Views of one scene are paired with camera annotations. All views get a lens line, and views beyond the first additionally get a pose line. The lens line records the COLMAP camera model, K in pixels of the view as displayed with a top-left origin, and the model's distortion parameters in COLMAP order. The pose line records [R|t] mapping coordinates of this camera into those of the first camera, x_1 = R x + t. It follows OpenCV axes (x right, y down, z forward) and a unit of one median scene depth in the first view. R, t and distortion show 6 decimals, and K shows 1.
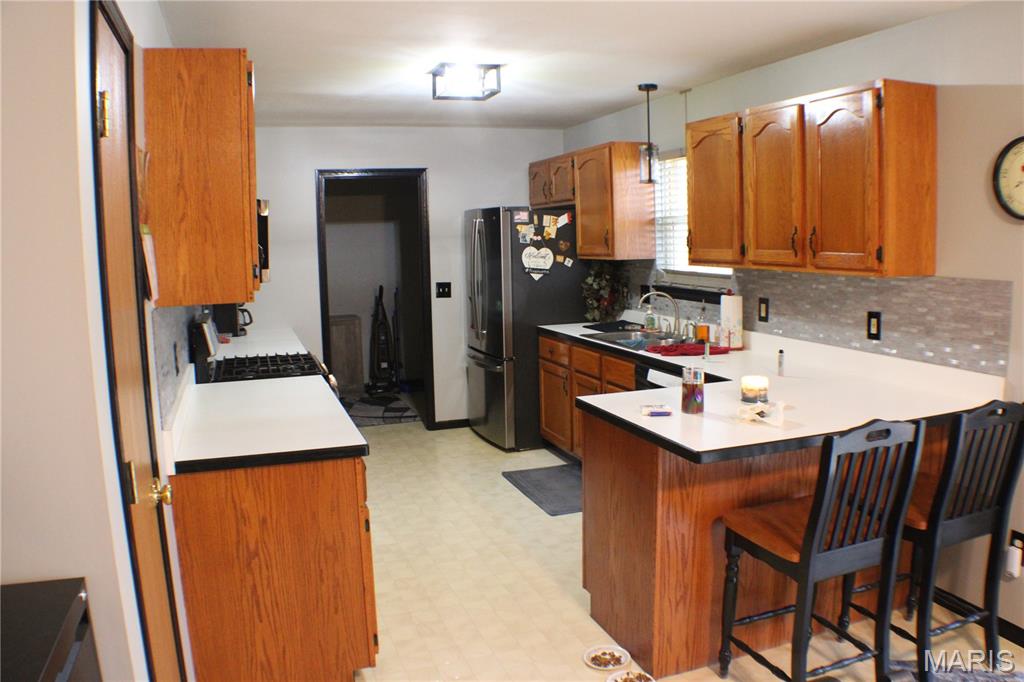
lens RADIAL K [[794.1, 0, 512.0], [0, 794.1, 341.0], [0, 0, 1]] dist [-0.239320, 0.133000]
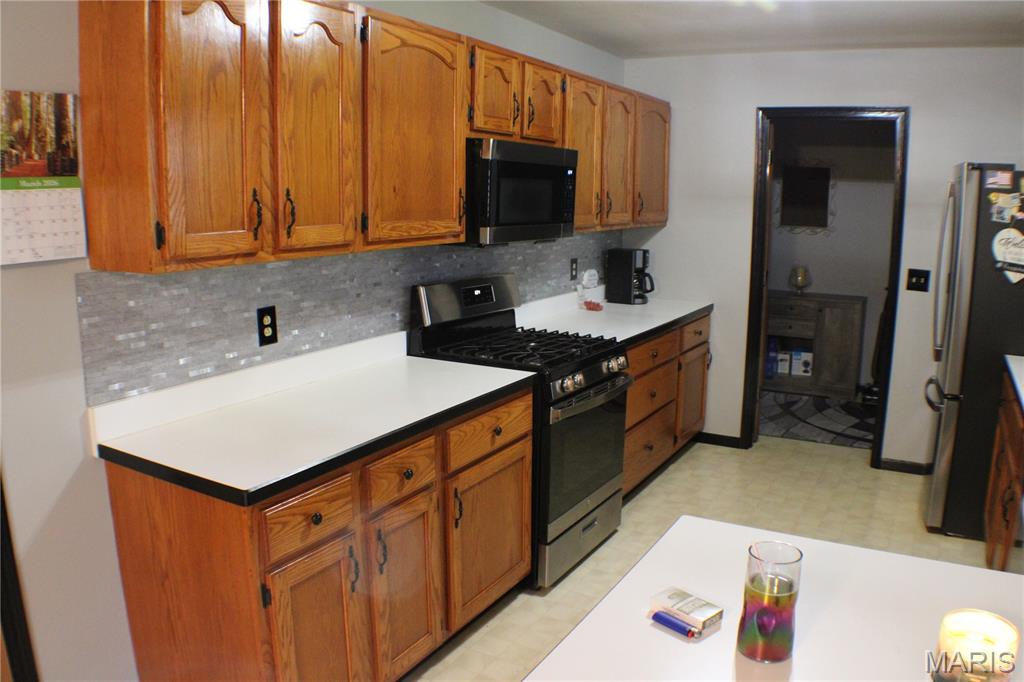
lens RADIAL K [[794.1, 0, 512.0], [0, 794.1, 341.0], [0, 0, 1]] dist [-0.239320, 0.133000]
pose [[0.652225, 0.166559, -0.739500, 0.205659], [-0.122027, 0.985908, 0.114433, -0.049079], [0.748139, 0.015603, 0.663358, 0.325277]]
